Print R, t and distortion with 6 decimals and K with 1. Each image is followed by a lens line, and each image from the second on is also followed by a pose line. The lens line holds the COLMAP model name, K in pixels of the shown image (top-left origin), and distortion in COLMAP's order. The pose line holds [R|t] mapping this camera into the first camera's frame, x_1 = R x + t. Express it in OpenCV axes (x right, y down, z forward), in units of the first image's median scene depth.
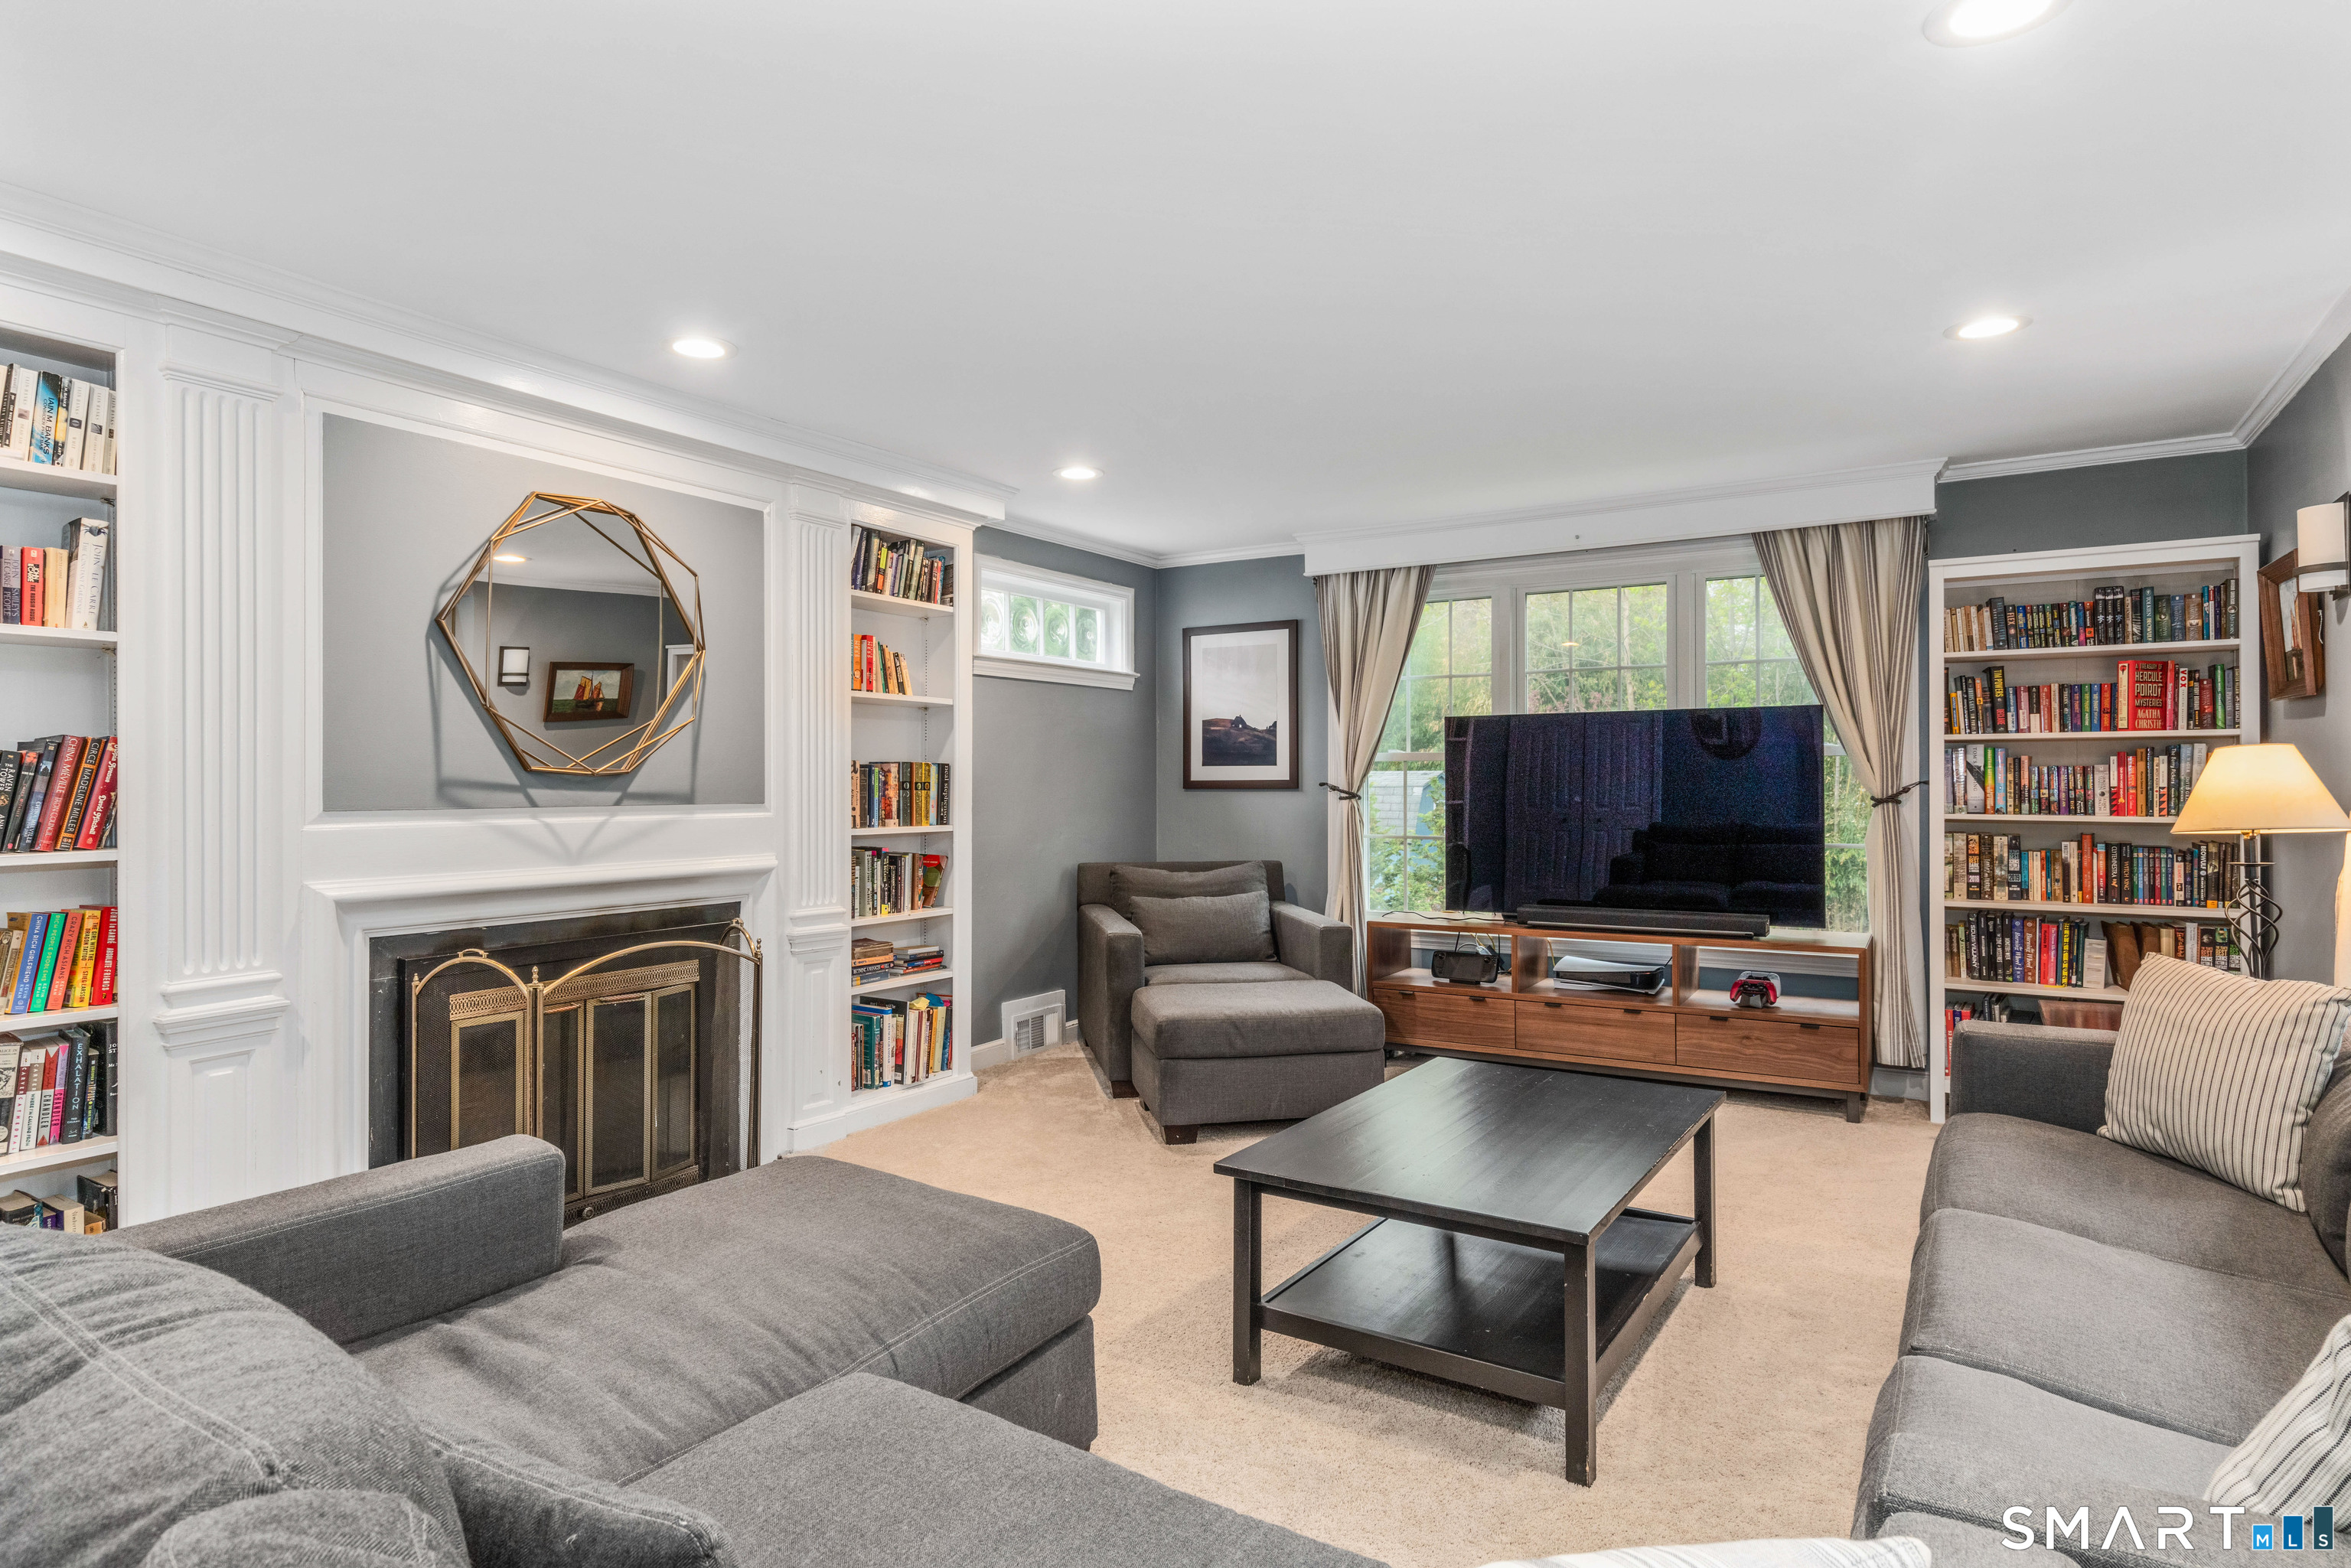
lens RADIAL K [[1278.0, 0, 1172.3], [0, 1278.0, 777.4], [0, 0, 1]] dist [0.000302, 0.000090]
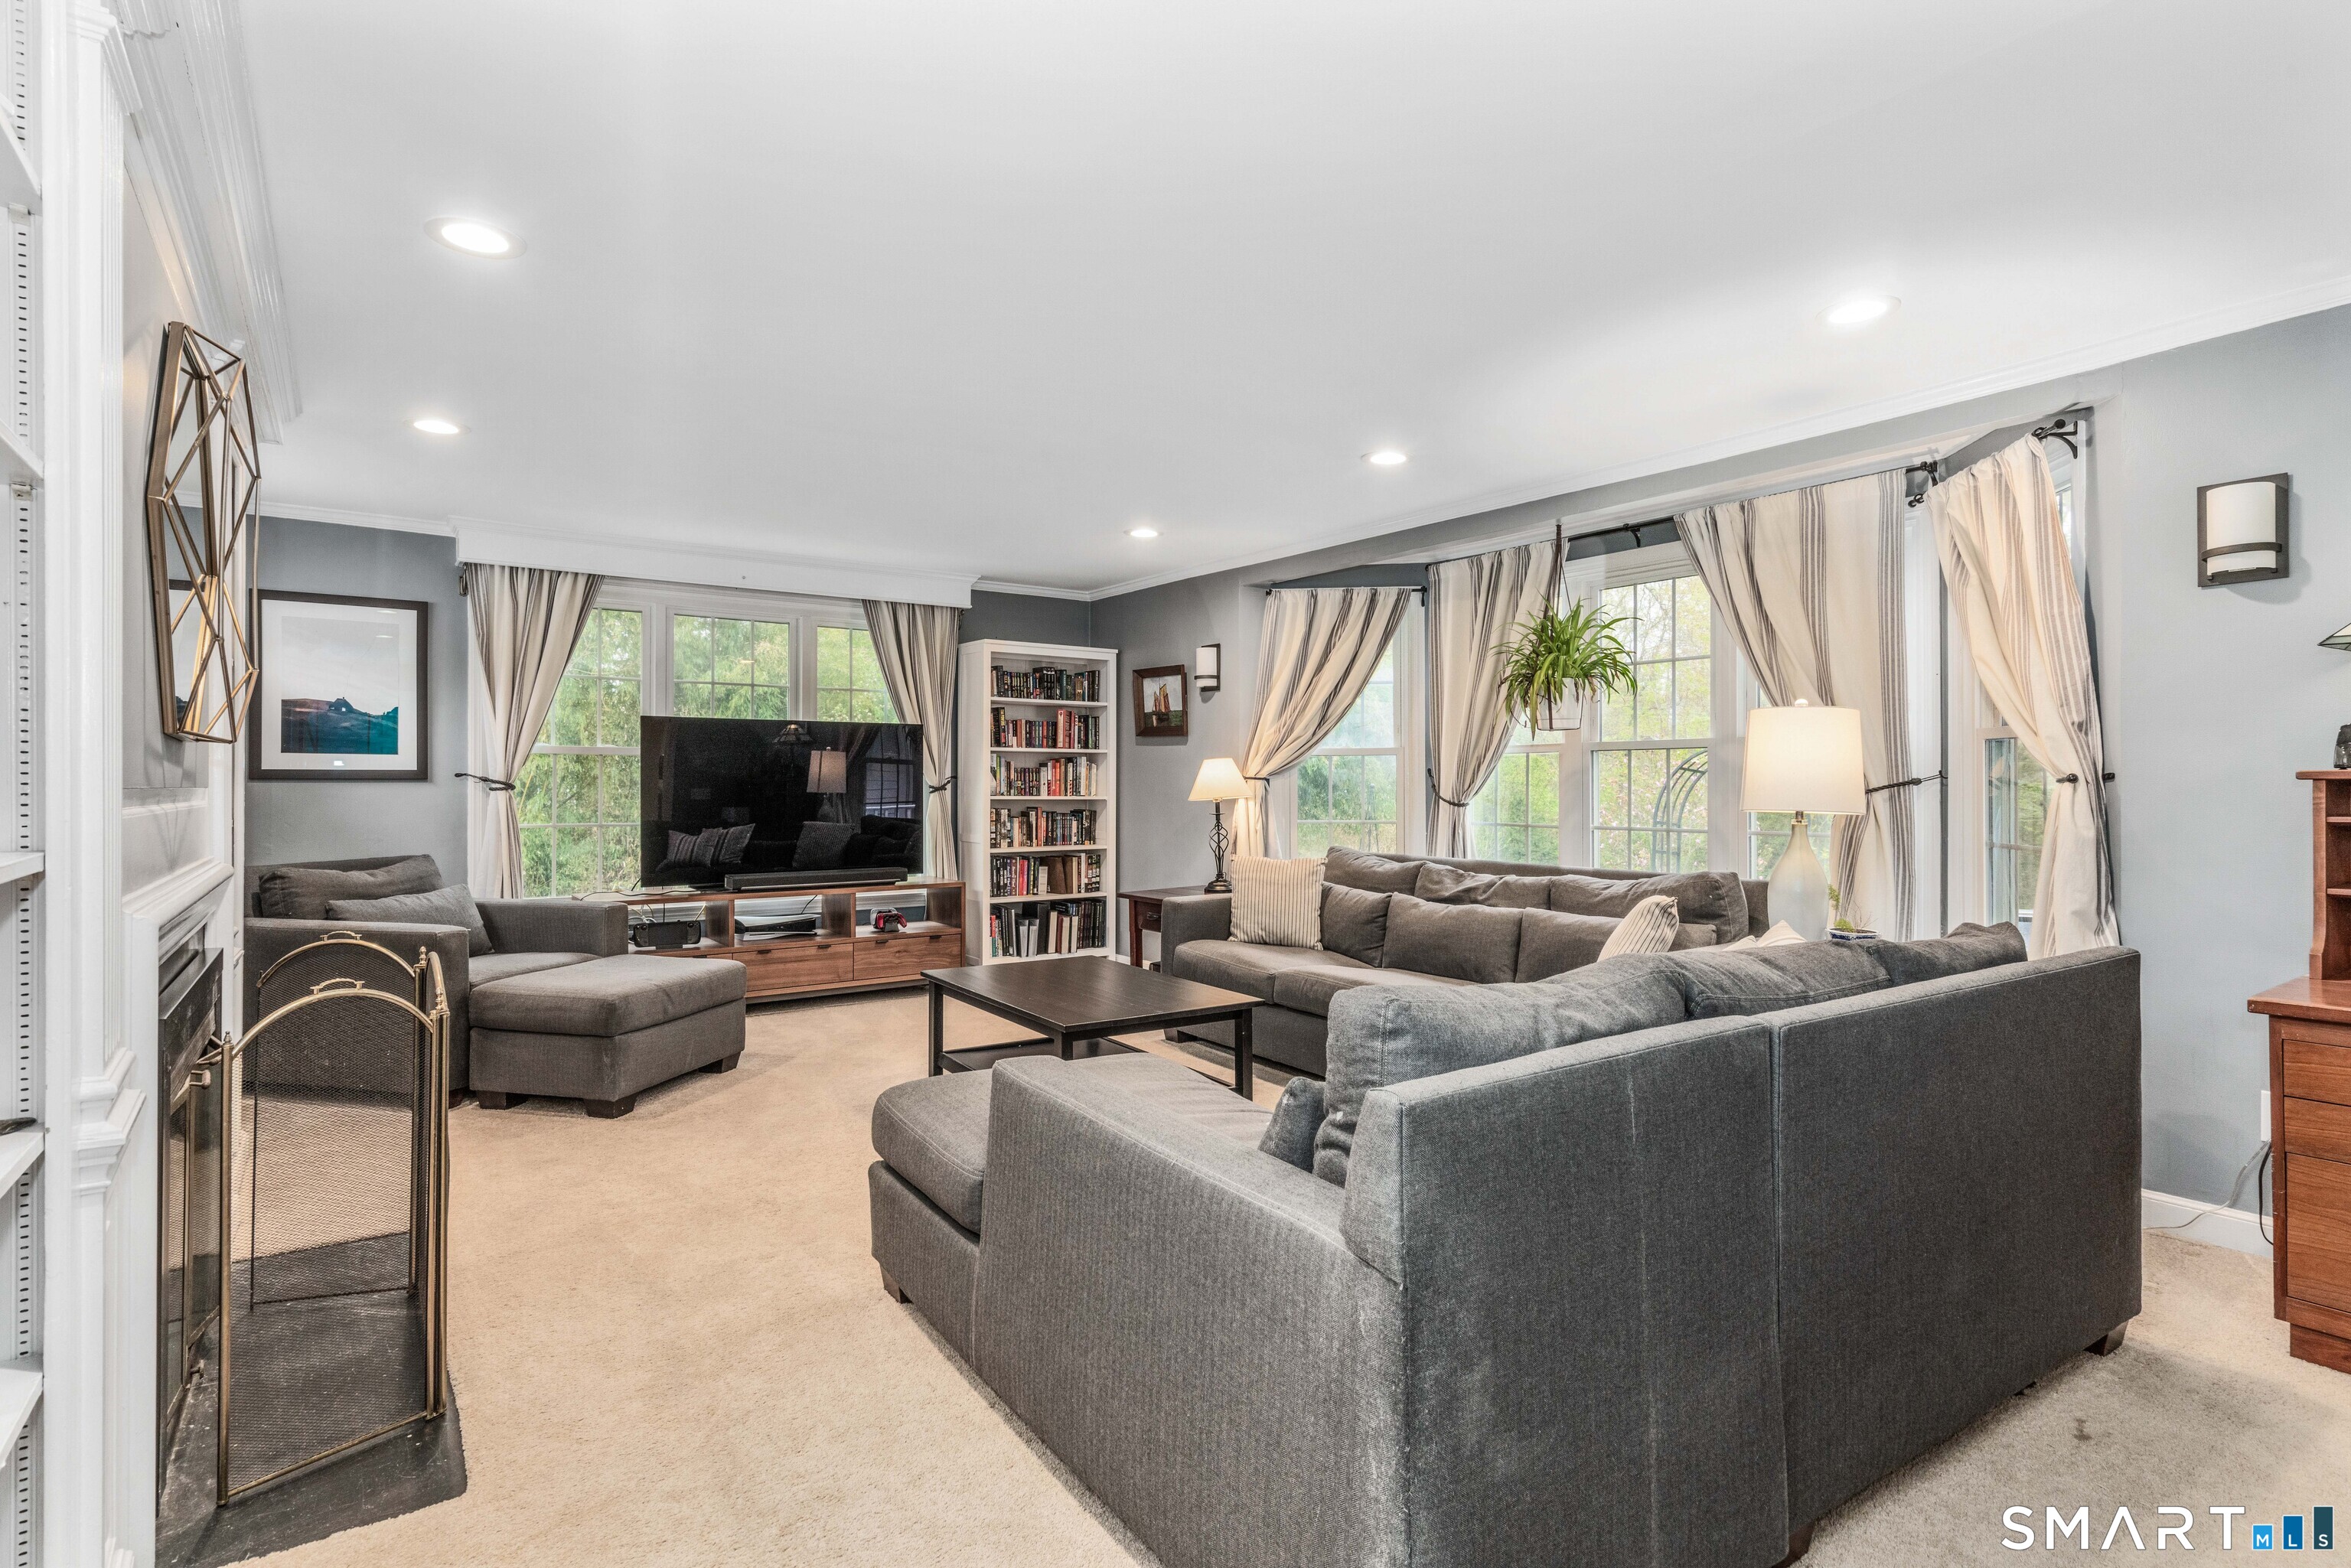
lens RADIAL K [[1174.3, 0, 1164.8], [0, 1174.3, 778.1], [0, 0, 1]] dist [-0.002558, -0.000023]
pose [[0.395521, 0.008242, 0.918420, -0.687863], [-0.006336, 0.999960, -0.006245, 0.013734], [-0.918435, -0.003349, 0.395557, 0.207299]]
